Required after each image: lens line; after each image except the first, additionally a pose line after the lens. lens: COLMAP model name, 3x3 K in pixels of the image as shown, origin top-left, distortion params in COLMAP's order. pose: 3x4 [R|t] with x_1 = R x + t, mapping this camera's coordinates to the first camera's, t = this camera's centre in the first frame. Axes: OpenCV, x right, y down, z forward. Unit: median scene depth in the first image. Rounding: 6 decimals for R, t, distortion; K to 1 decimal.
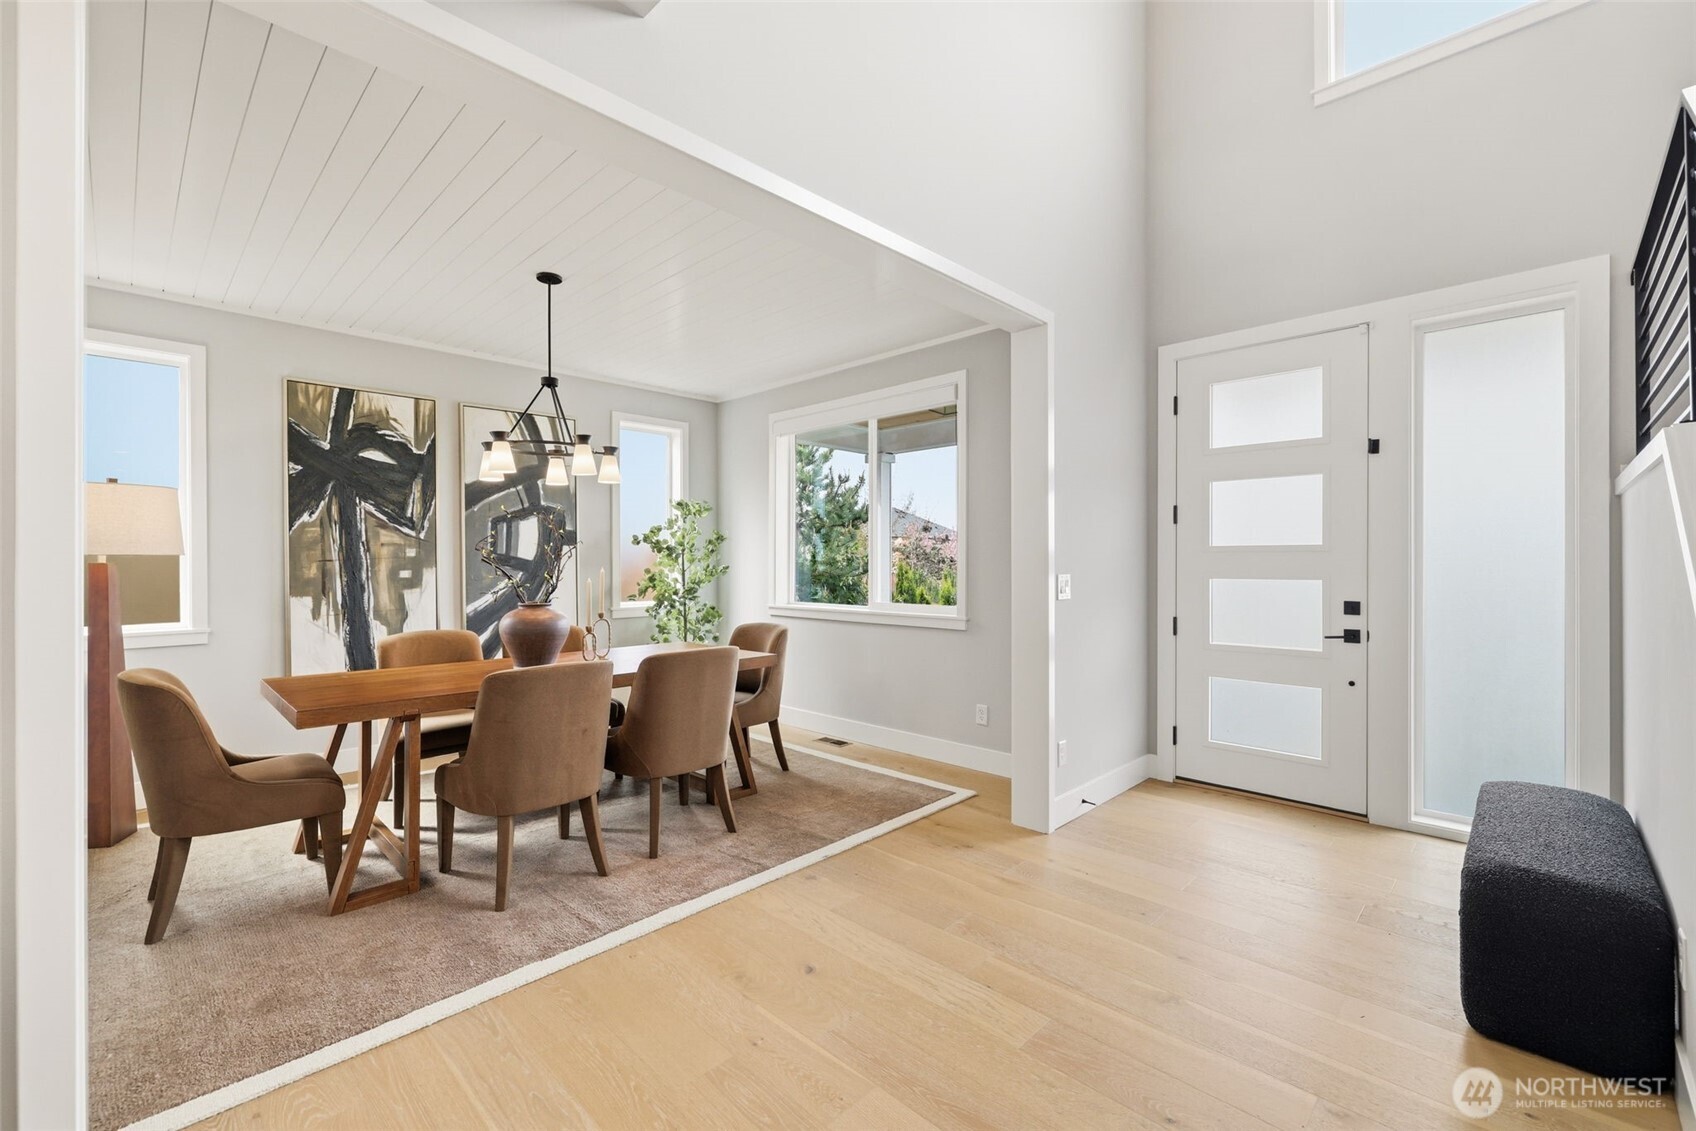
lens RADIAL K [[714.5, 0, 847.3], [0, 714.5, 563.9], [0, 0, 1]] dist [-0.000507, 0.000257]
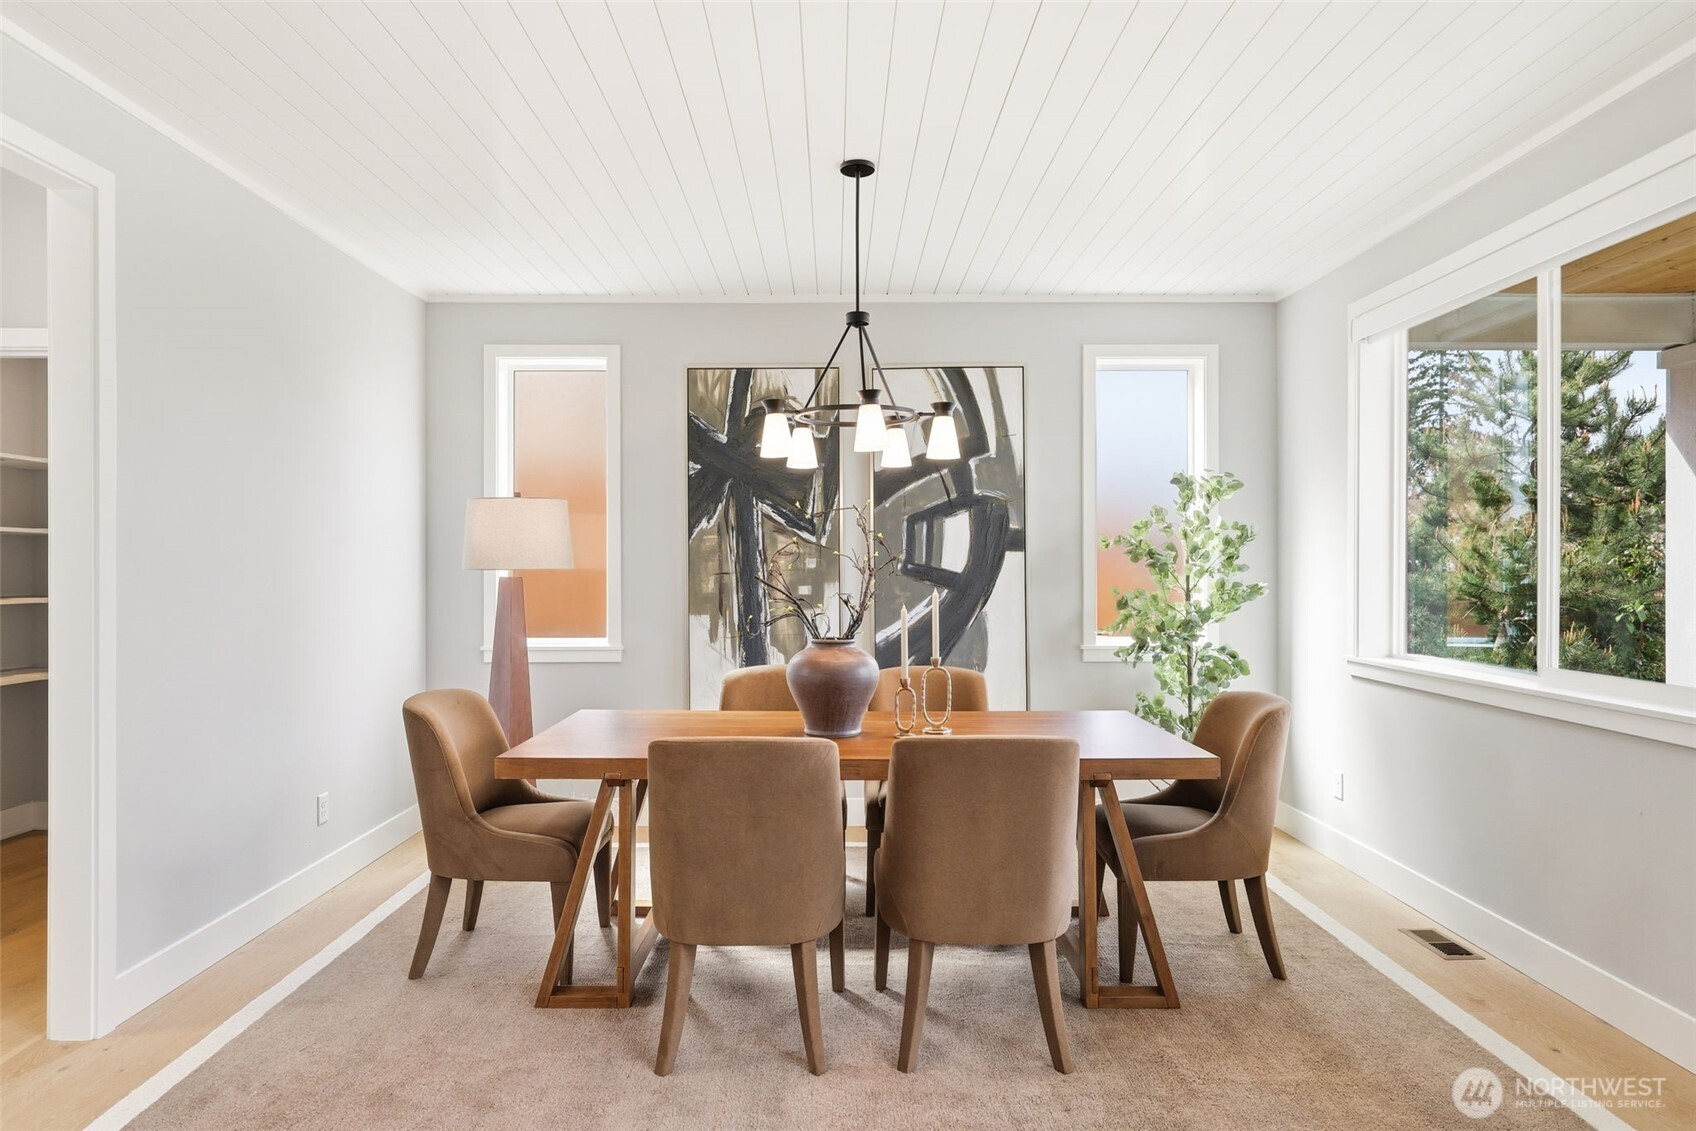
lens RADIAL K [[994.2, 0, 846.9], [0, 994.2, 563.2], [0, 0, 1]] dist [0.006852, -0.000700]
pose [[0.704545, -0.001279, -0.709658, 0.209508], [-0.002971, 0.999984, -0.004752, -0.011124], [0.709653, 0.005457, 0.704530, 0.258570]]
